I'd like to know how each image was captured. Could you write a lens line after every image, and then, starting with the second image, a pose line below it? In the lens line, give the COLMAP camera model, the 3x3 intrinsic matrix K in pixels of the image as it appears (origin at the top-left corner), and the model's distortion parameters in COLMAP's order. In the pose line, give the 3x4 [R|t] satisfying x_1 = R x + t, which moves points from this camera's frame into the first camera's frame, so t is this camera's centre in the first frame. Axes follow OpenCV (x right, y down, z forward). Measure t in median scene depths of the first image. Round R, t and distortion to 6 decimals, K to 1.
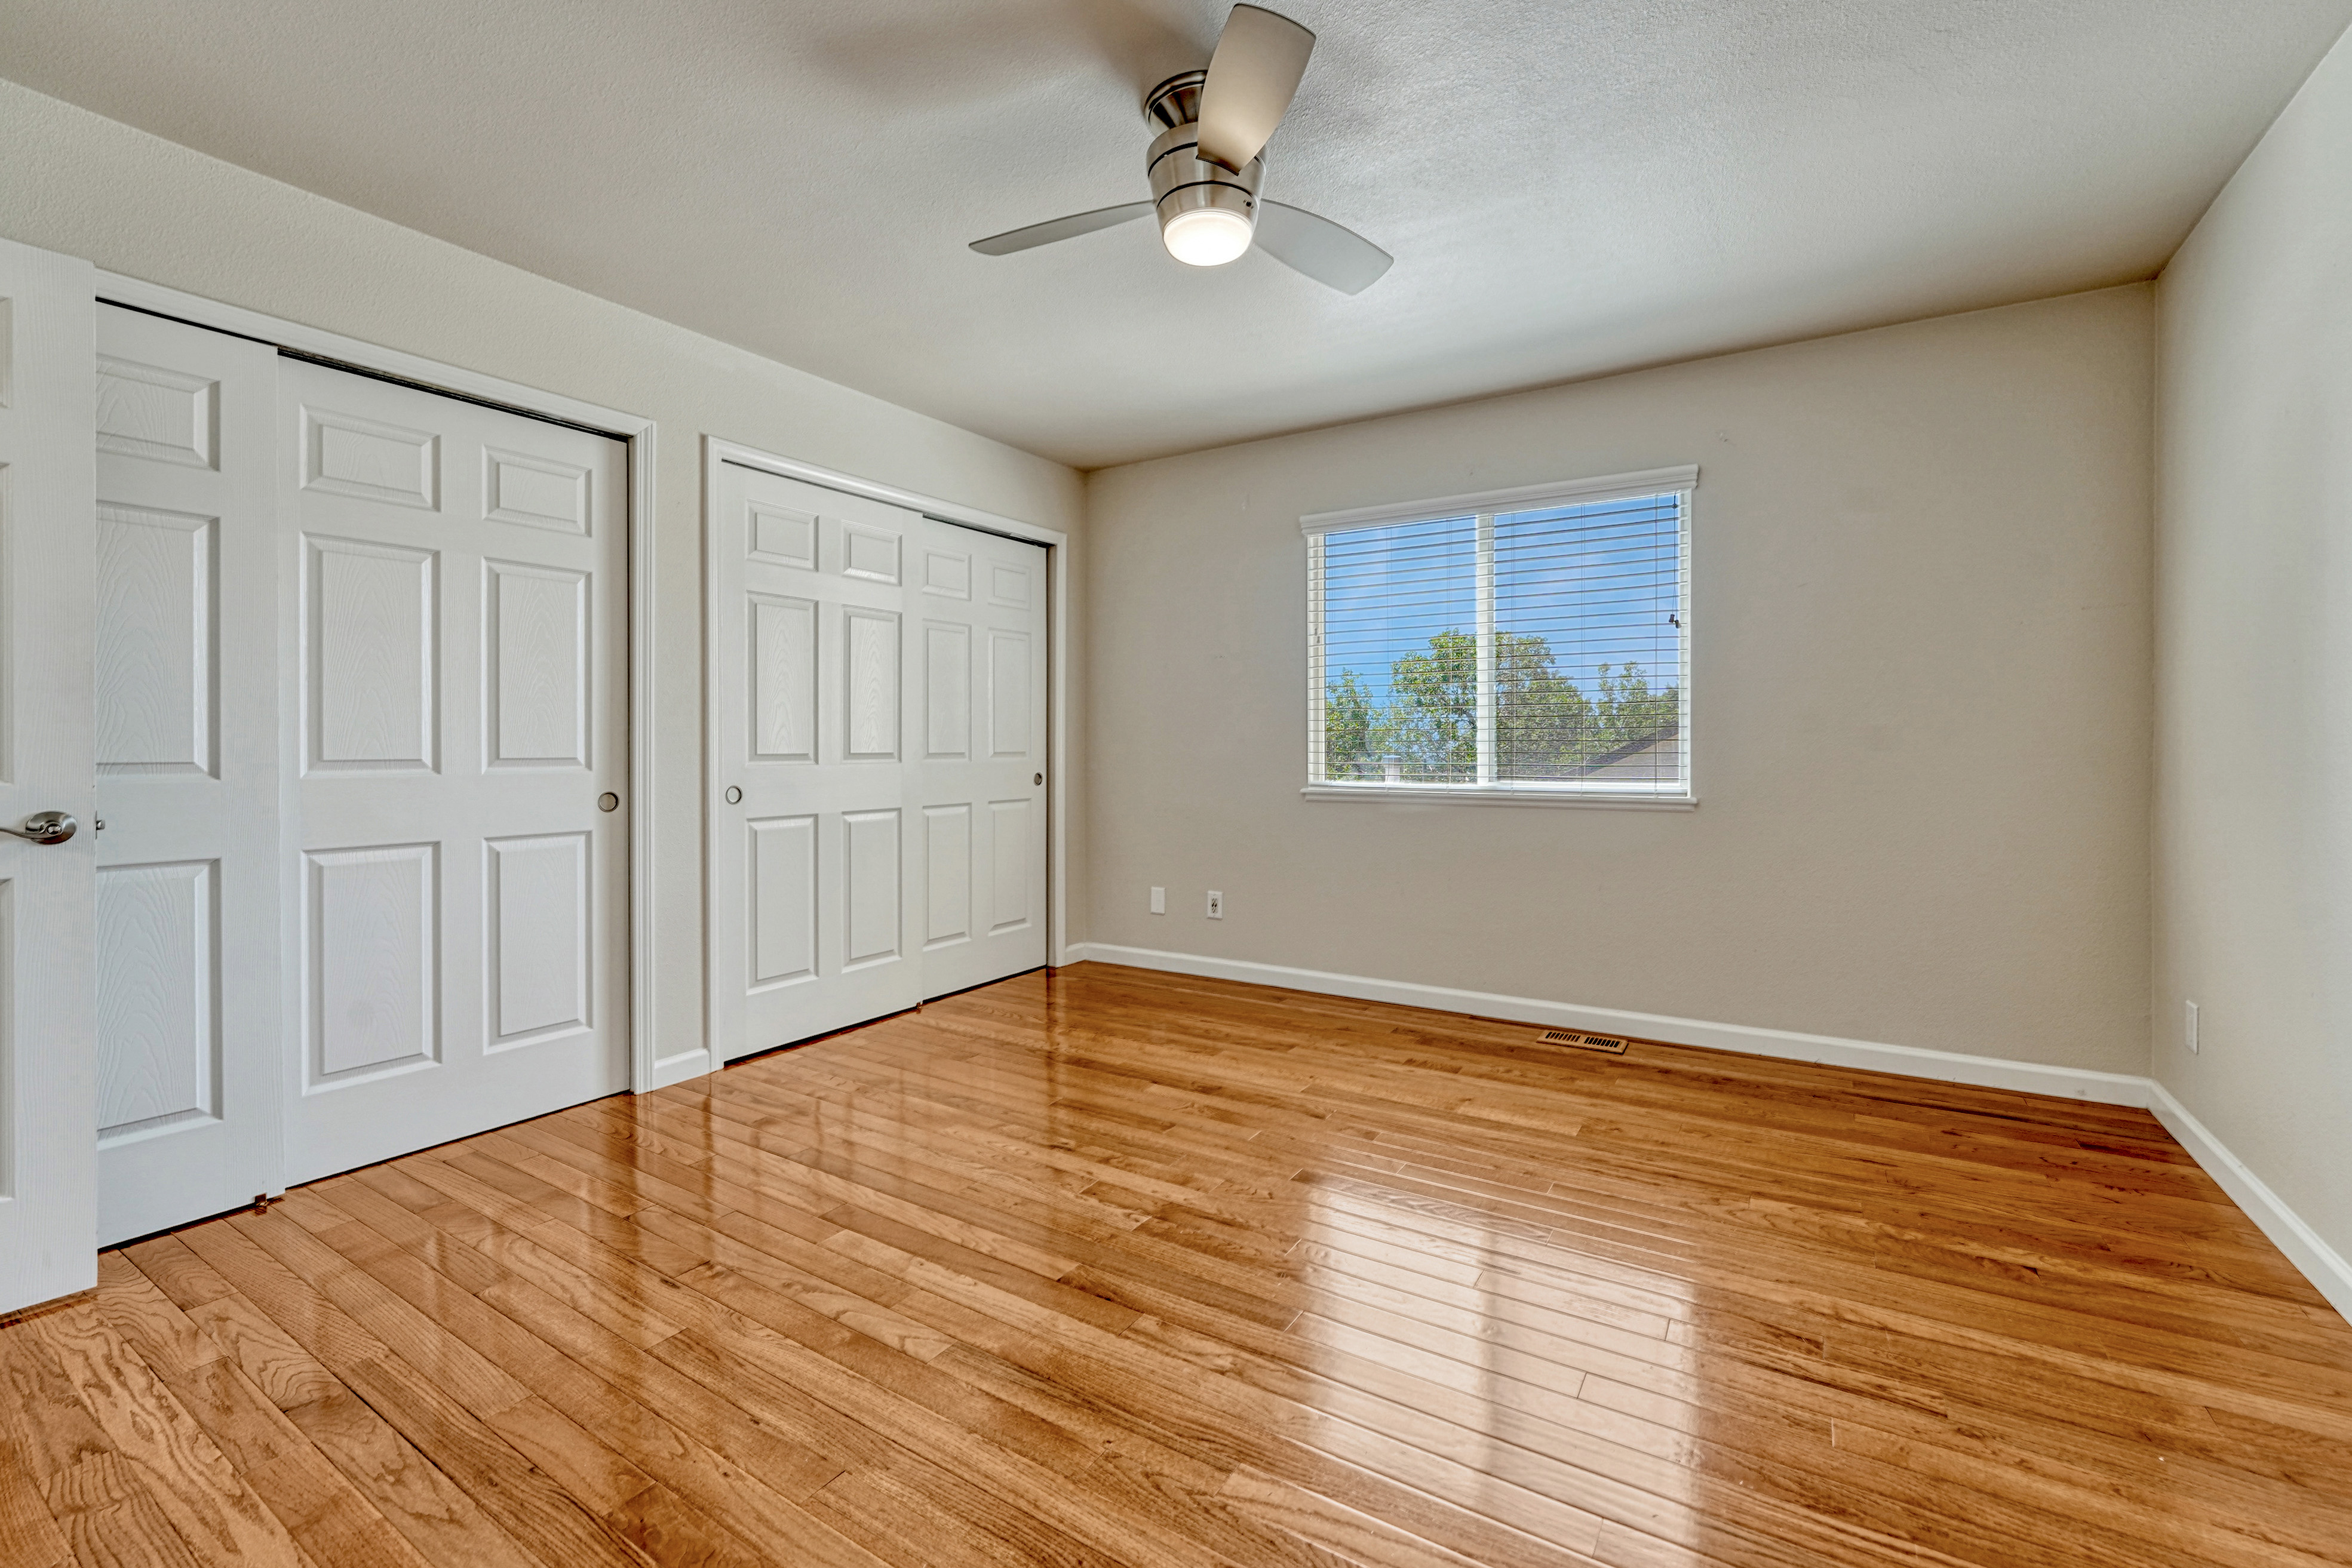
lens RADIAL K [[990.9, 0, 1177.8], [0, 990.9, 779.8], [0, 0, 1]] dist [-0.011119, 0.000347]
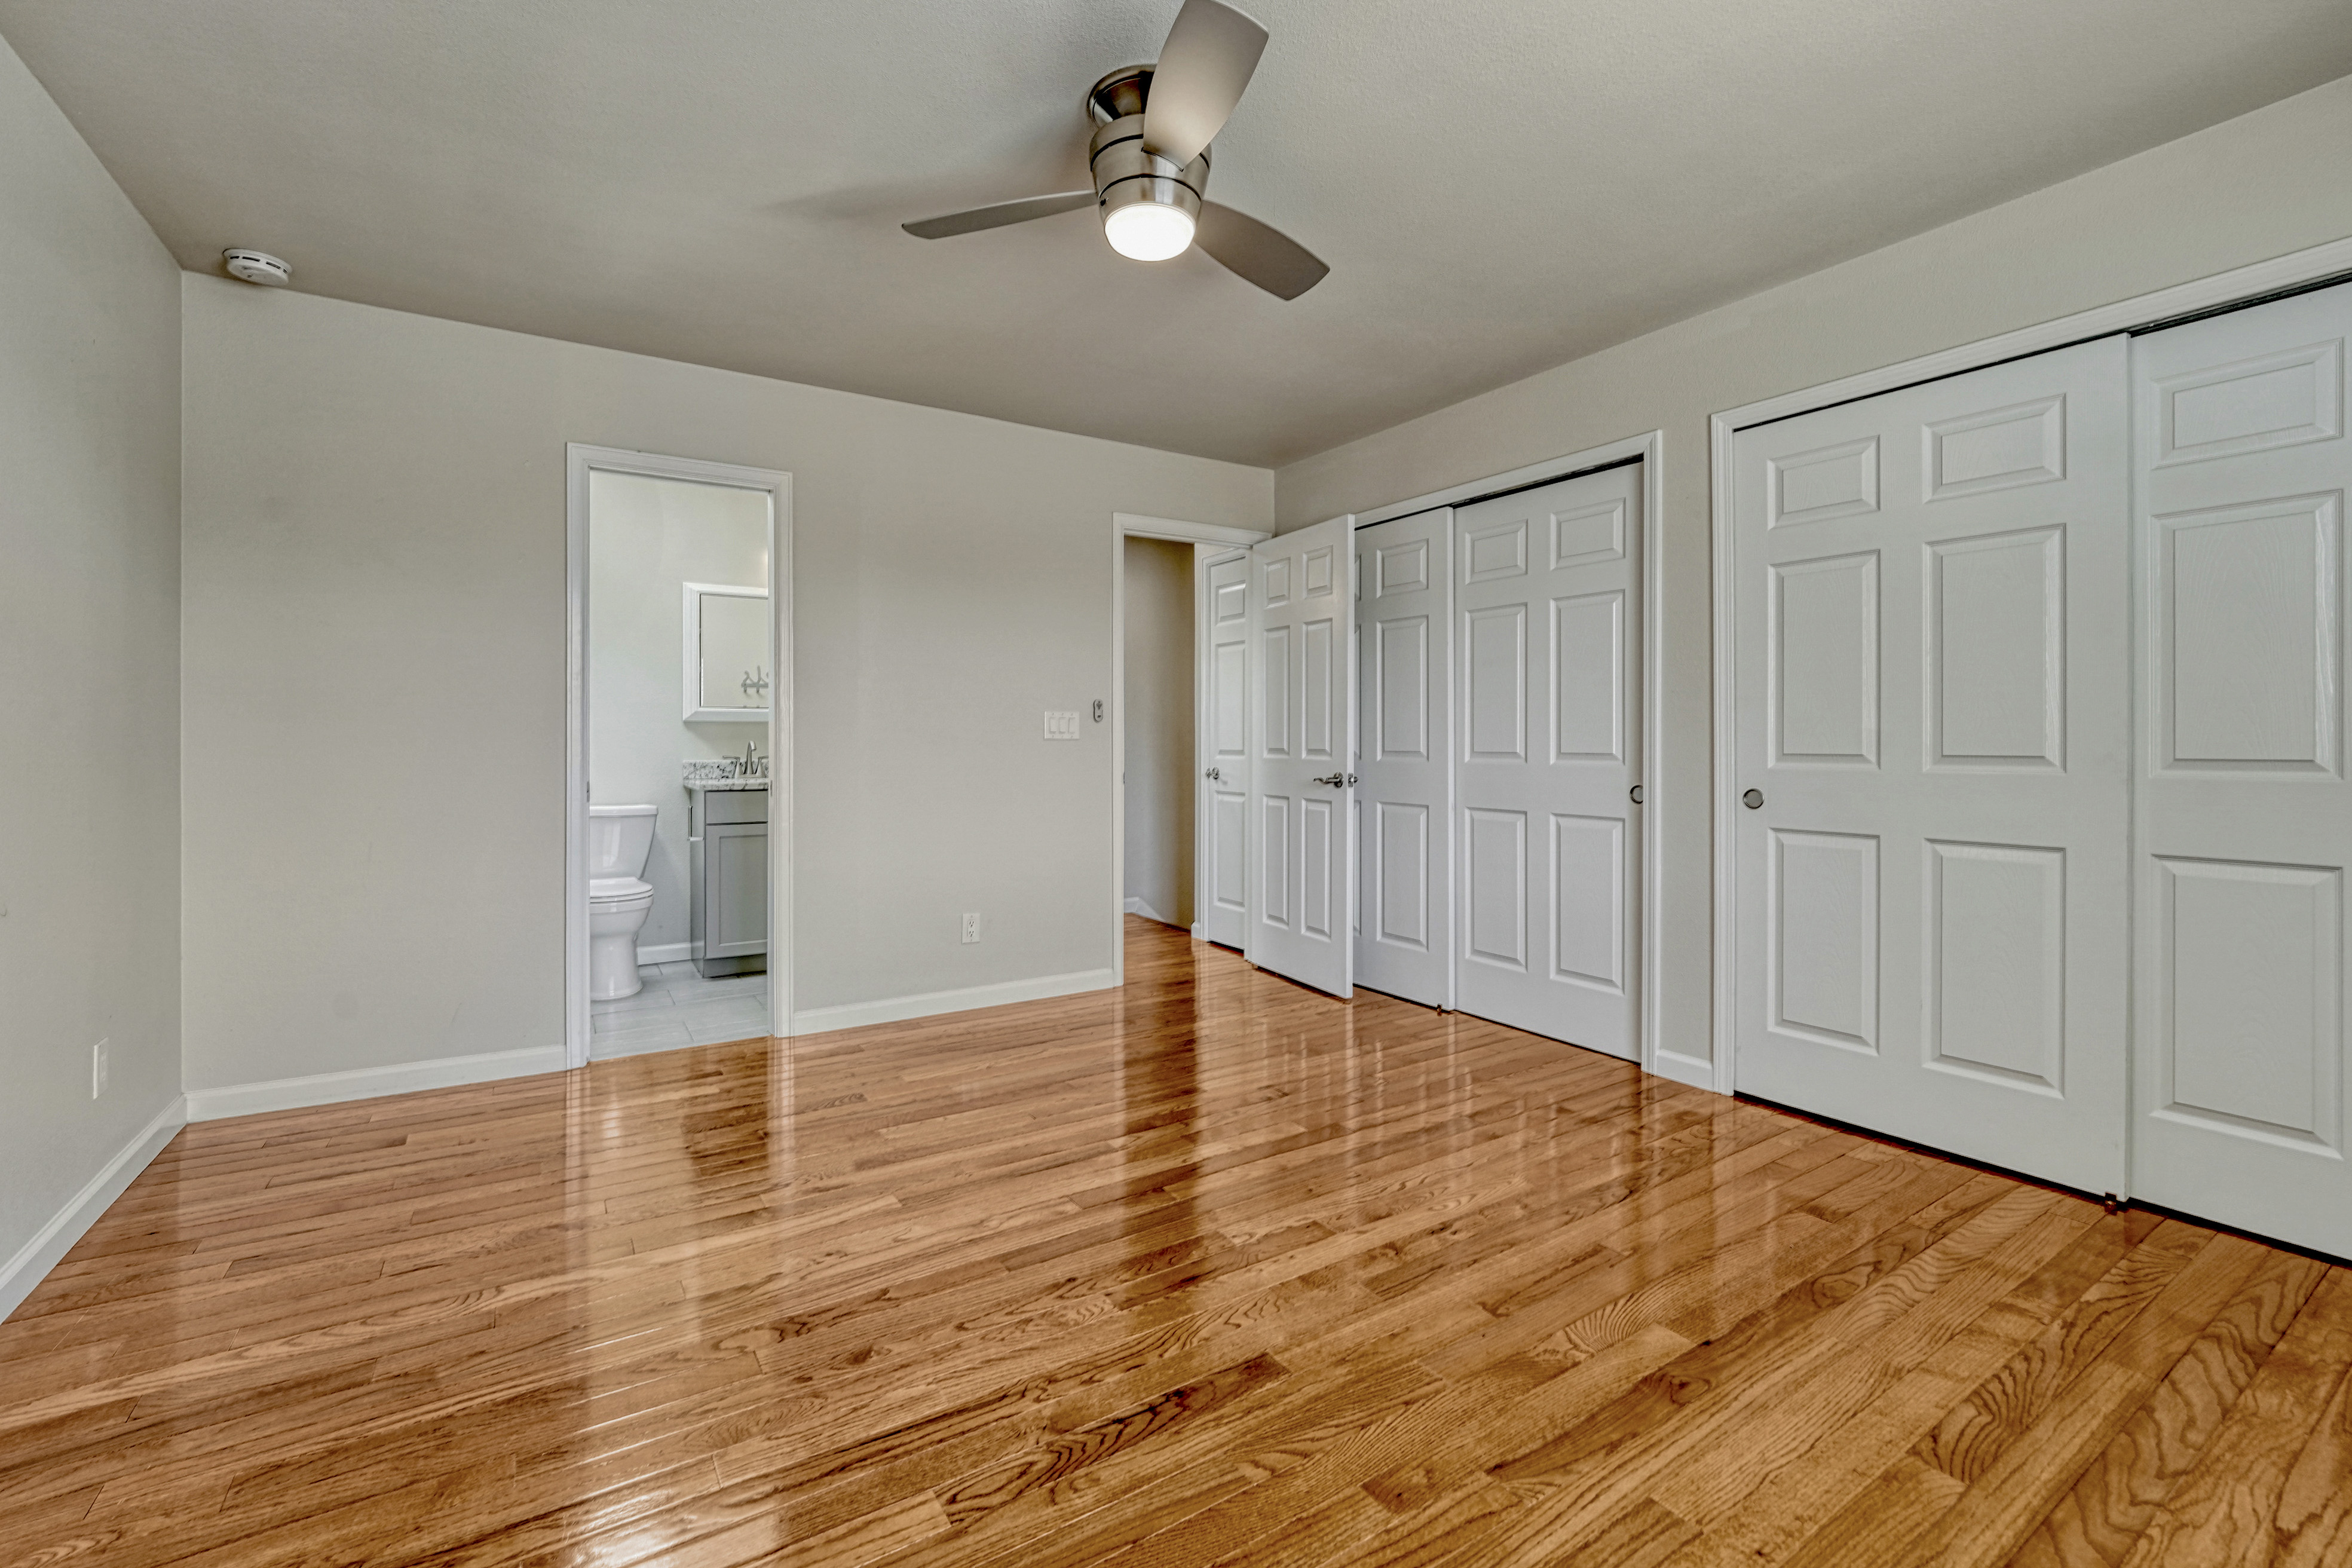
lens RADIAL K [[1000.9, 0, 1179.1], [0, 1000.9, 743.4], [0, 0, 1]] dist [-0.007850, 0.000222]
pose [[-0.418995, 0.002428, -0.907985, 0.649398], [-0.030569, 0.999392, 0.016779, -0.036652], [0.907474, 0.034786, -0.418666, 1.007312]]
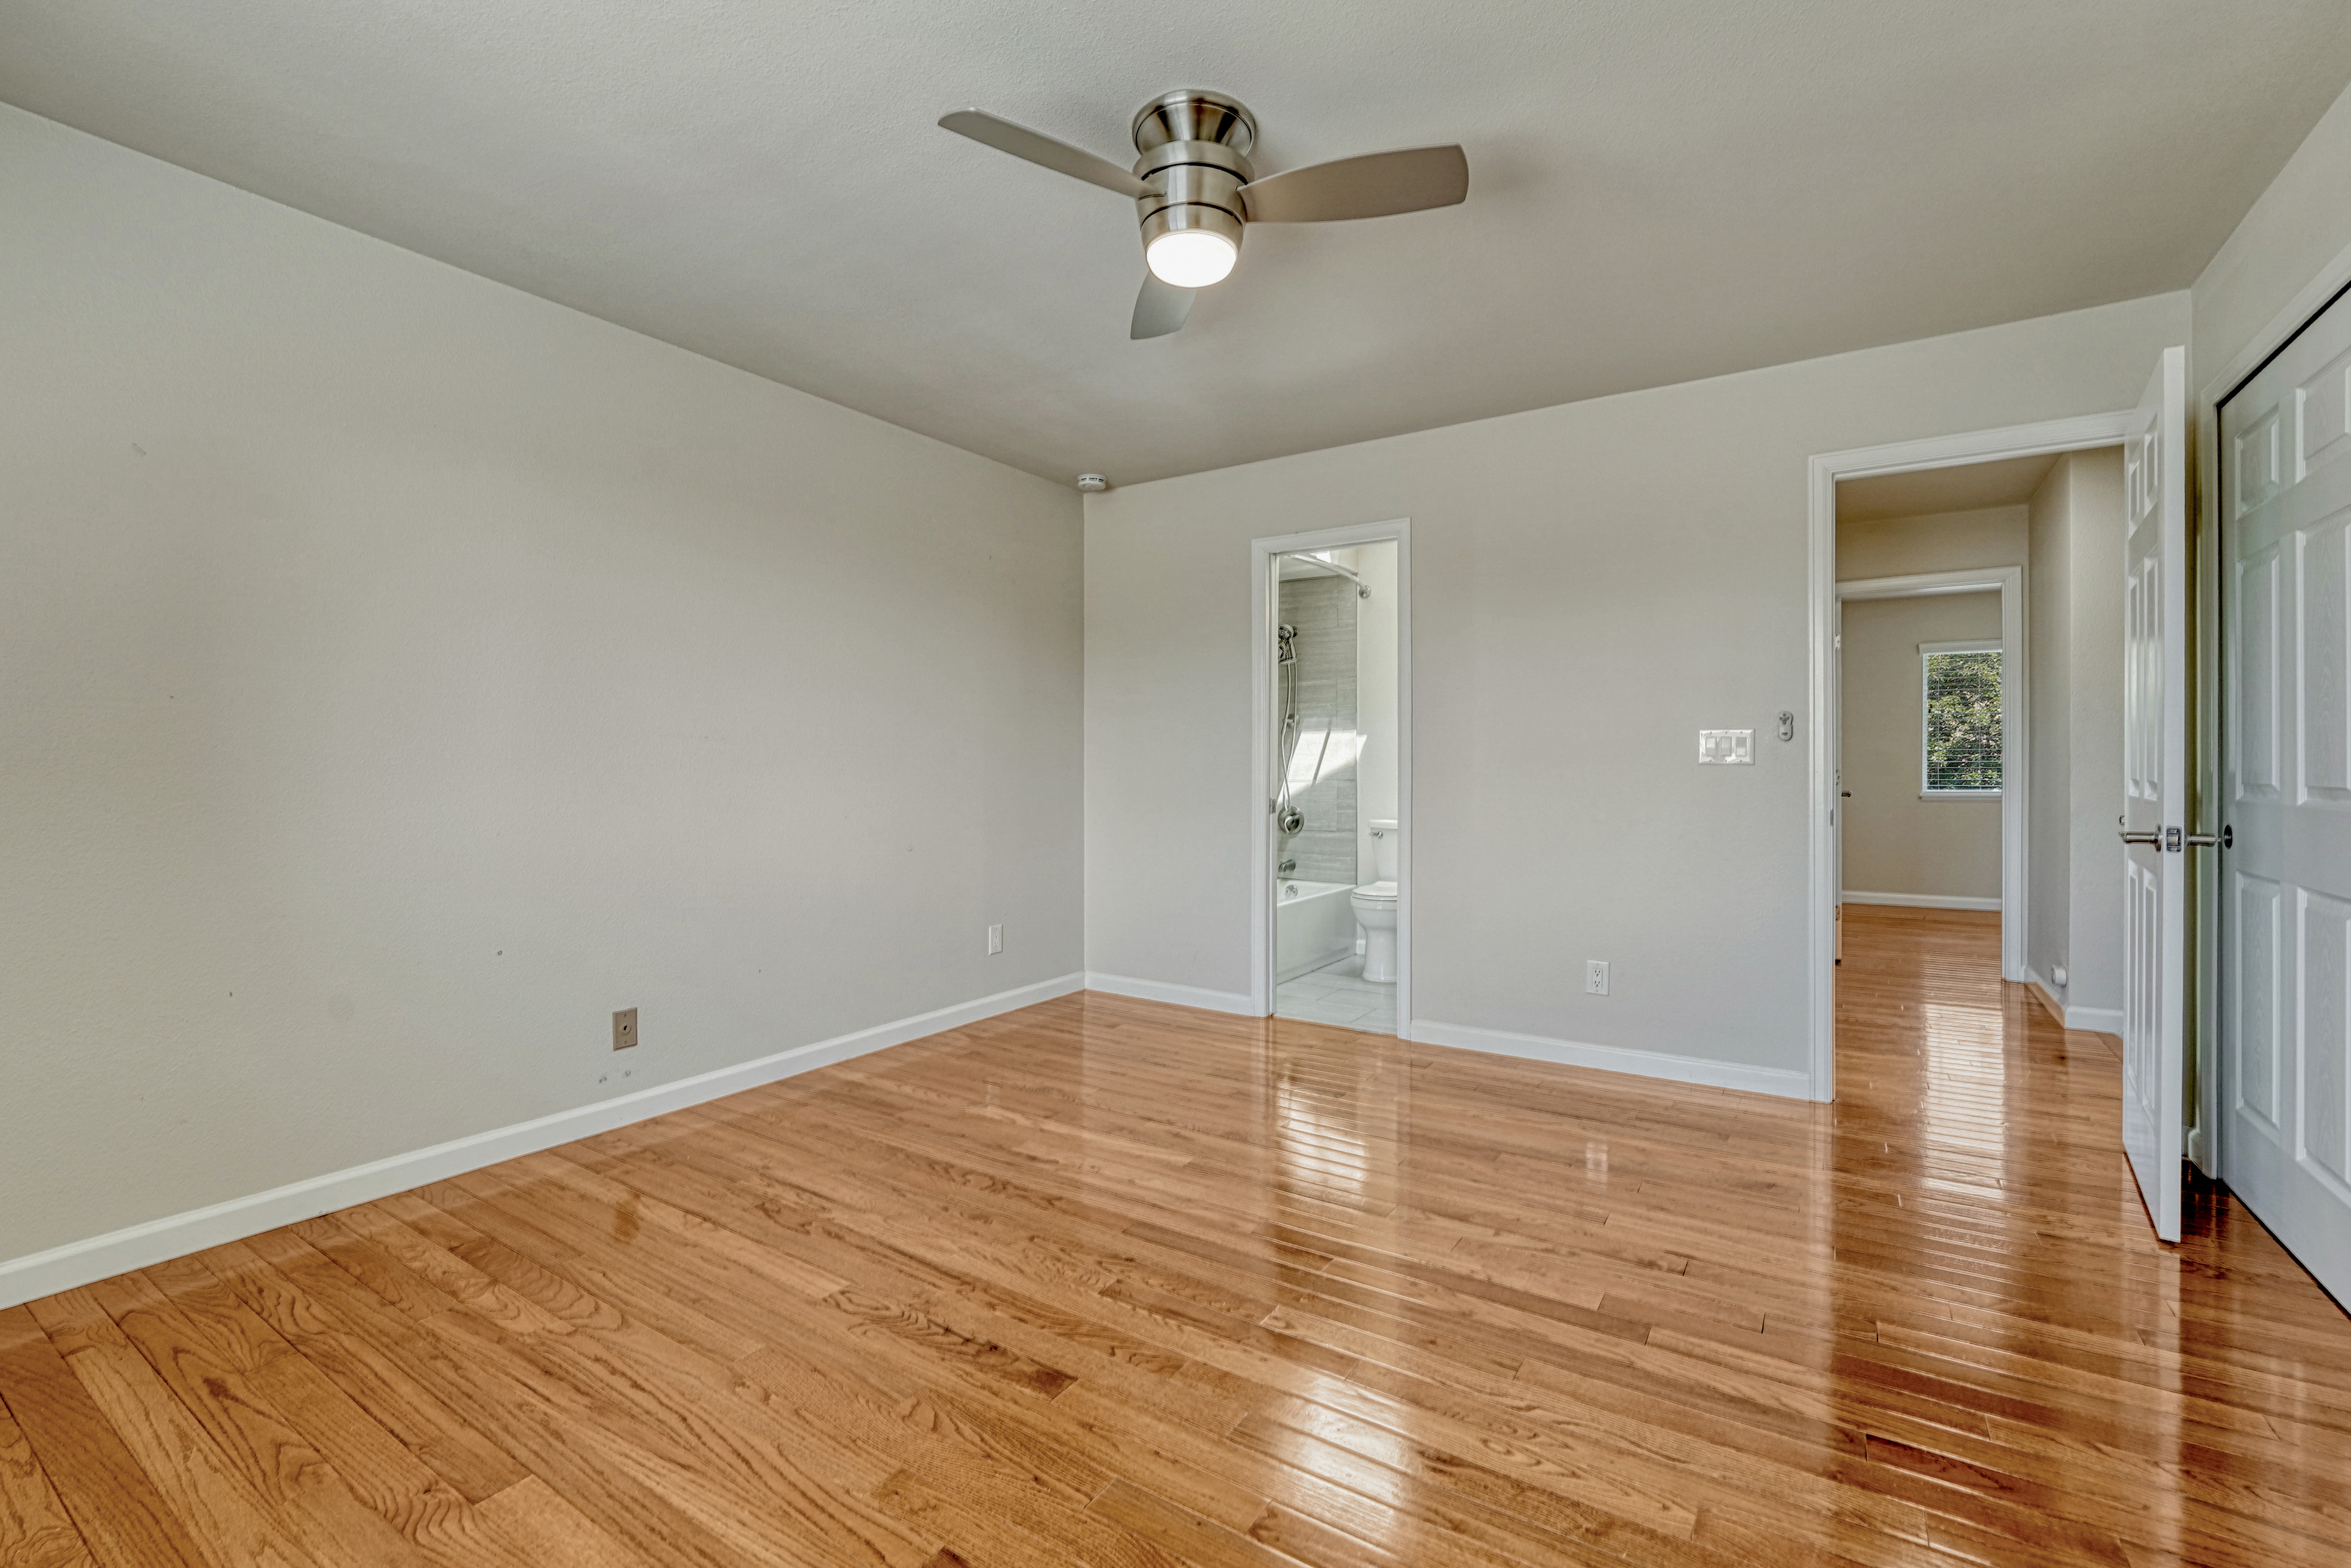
lens RADIAL K [[1009.9, 0, 1177.9], [0, 1009.9, 784.9], [0, 0, 1]] dist [-0.002228, -0.000021]
pose [[-0.999918, 0.004377, 0.011996, 0.024347], [0.005013, 0.998554, 0.053525, -0.054357], [-0.011744, 0.053581, -0.998494, 1.401453]]
